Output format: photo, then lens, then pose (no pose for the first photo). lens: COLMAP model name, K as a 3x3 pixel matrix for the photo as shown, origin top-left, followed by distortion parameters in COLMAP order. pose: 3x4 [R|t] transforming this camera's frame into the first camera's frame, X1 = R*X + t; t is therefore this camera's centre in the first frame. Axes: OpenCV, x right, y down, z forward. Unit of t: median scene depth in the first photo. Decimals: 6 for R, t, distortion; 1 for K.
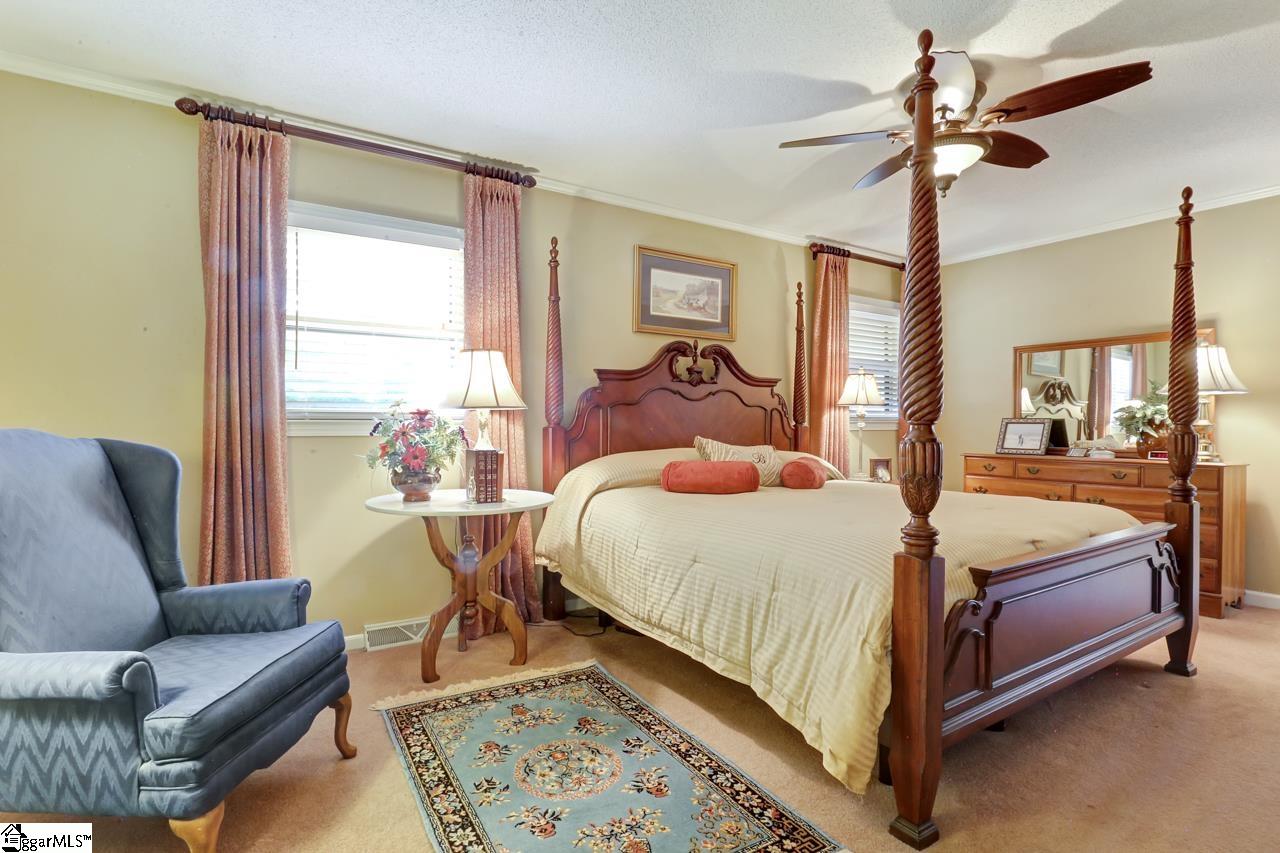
lens RADIAL K [[634.7, 0, 633.3], [0, 634.7, 433.1], [0, 0, 1]] dist [-0.007058, -0.000067]
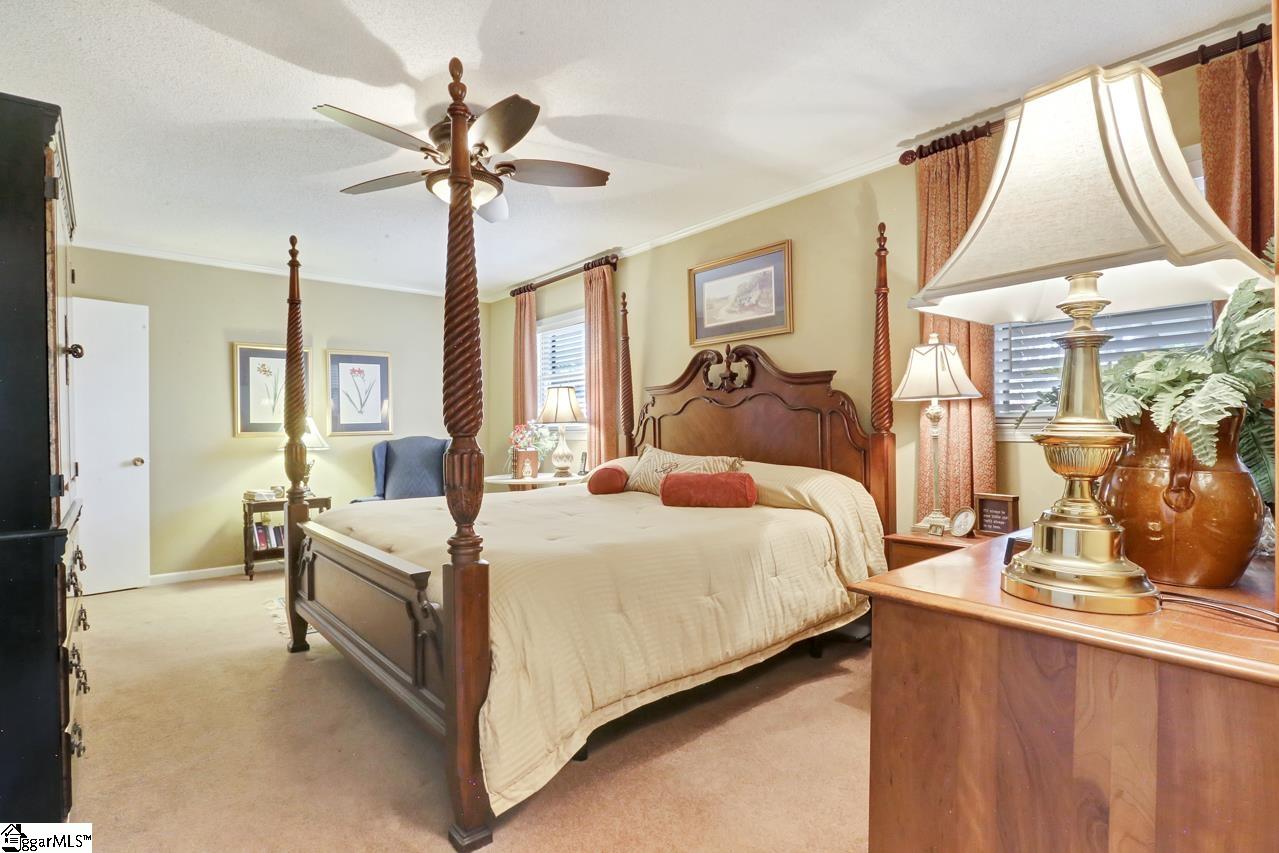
lens RADIAL K [[634.2, 0, 632.8], [0, 634.2, 433.1], [0, 0, 1]] dist [-0.007058, -0.000067]
pose [[0.119038, 0.013939, -0.992792, 1.027393], [0.012999, 0.999794, 0.015596, -0.029156], [0.992805, -0.014762, 0.118832, 0.731472]]
